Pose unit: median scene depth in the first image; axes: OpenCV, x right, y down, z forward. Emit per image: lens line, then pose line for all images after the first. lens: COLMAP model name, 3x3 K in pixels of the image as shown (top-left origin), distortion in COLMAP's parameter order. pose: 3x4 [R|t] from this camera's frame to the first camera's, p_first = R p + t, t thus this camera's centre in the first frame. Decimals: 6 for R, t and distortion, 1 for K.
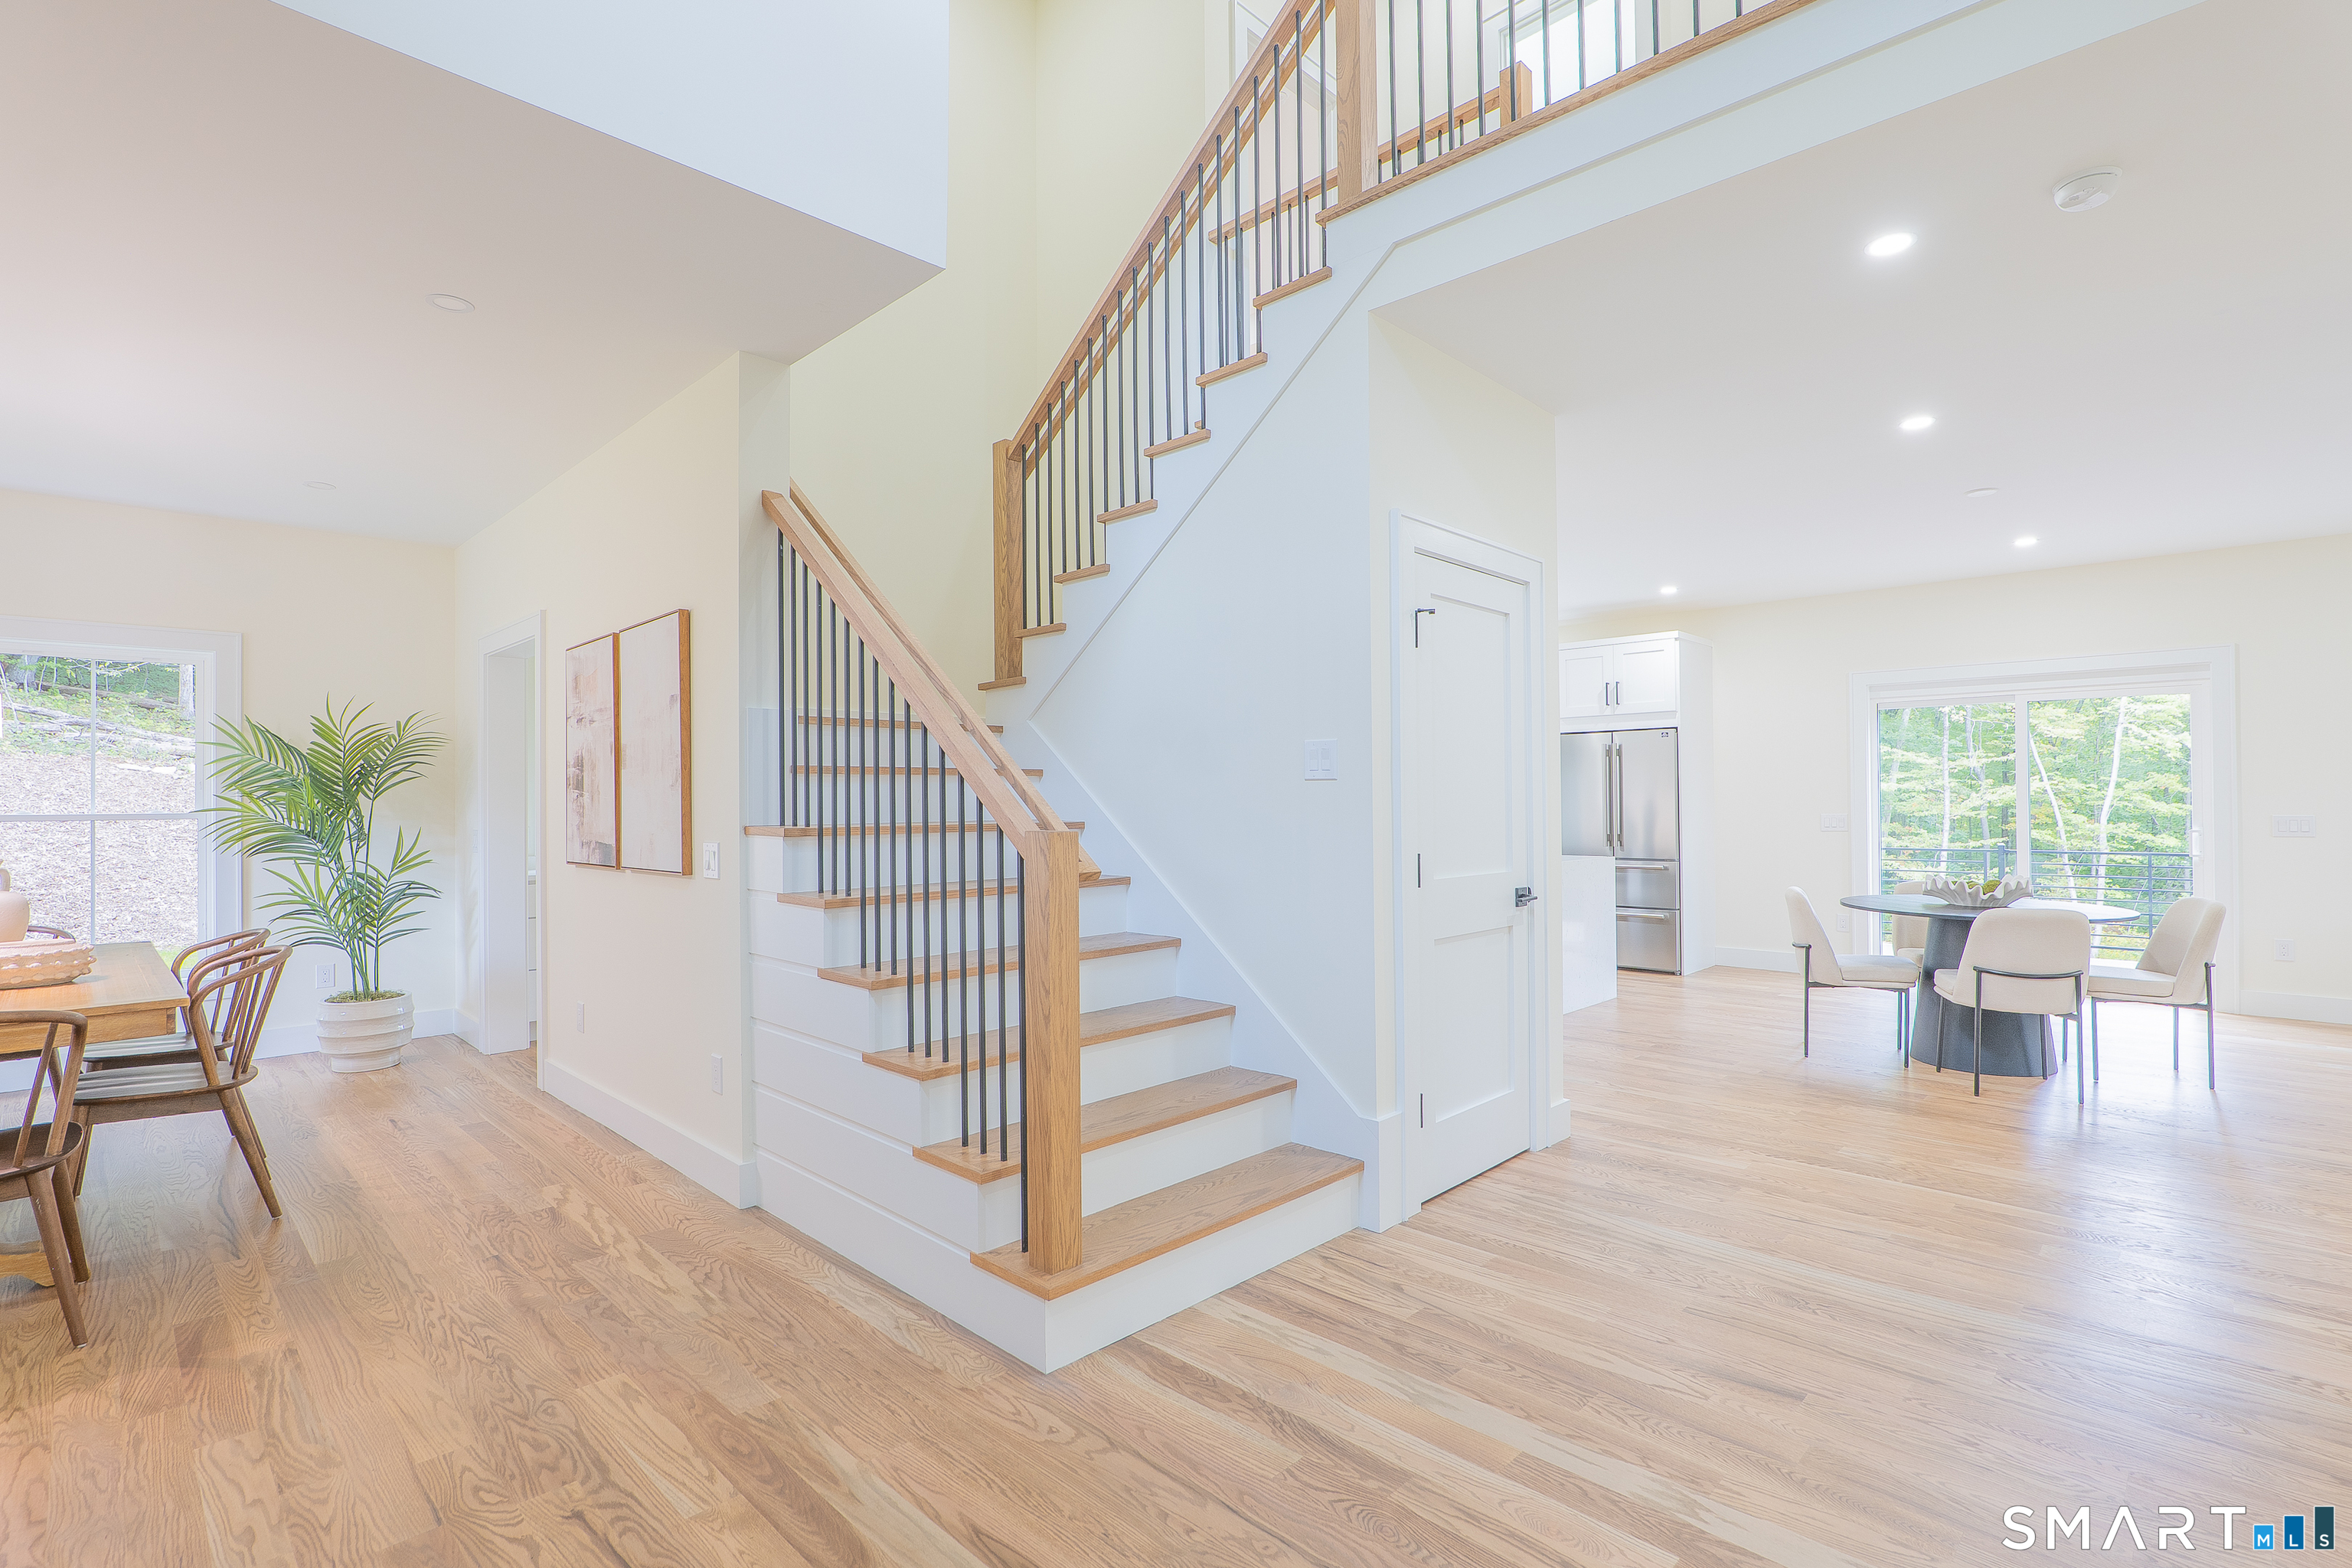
lens RADIAL K [[1097.7, 0, 1178.7], [0, 1097.7, 793.9], [0, 0, 1]] dist [-0.024069, 0.007199]
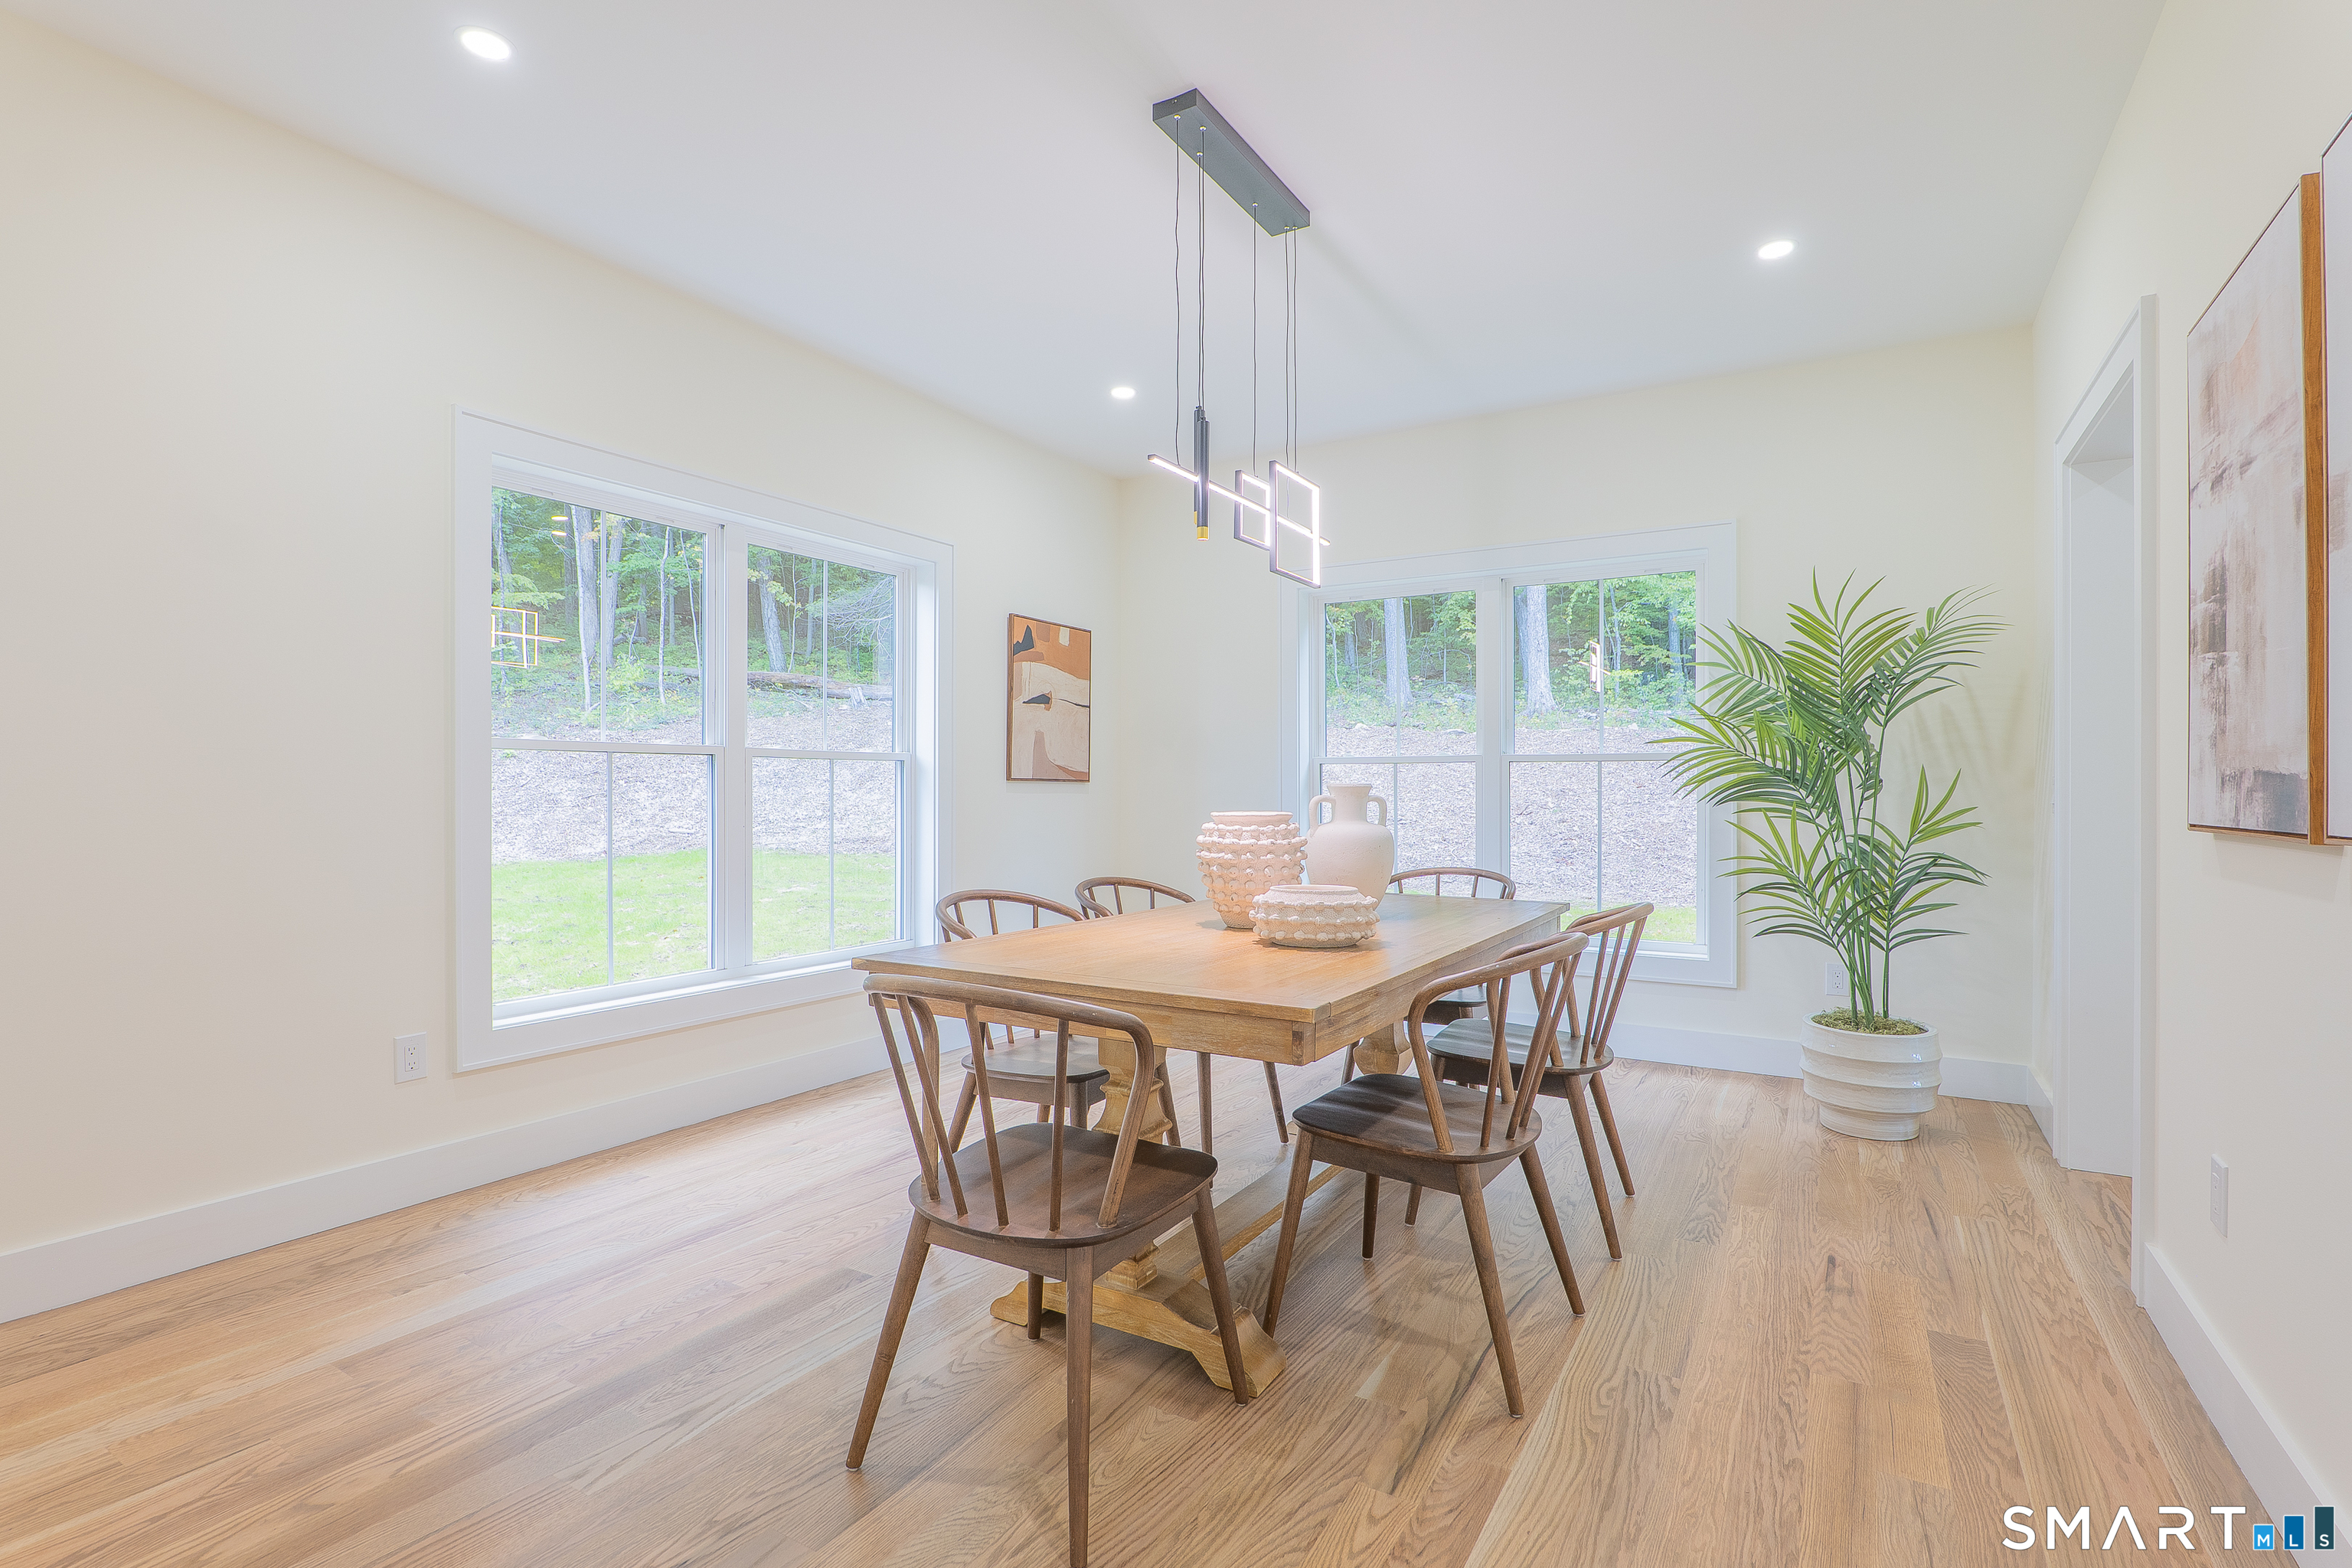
lens RADIAL K [[1084.2, 0, 1197.5], [0, 1084.2, 791.8], [0, 0, 1]] dist [-0.010934, -0.000313]
pose [[0.236634, 0.009478, -0.971553, -0.355252], [0.003830, 0.999936, 0.010688, 0.063539], [0.971591, -0.006251, 0.236583, 0.763155]]
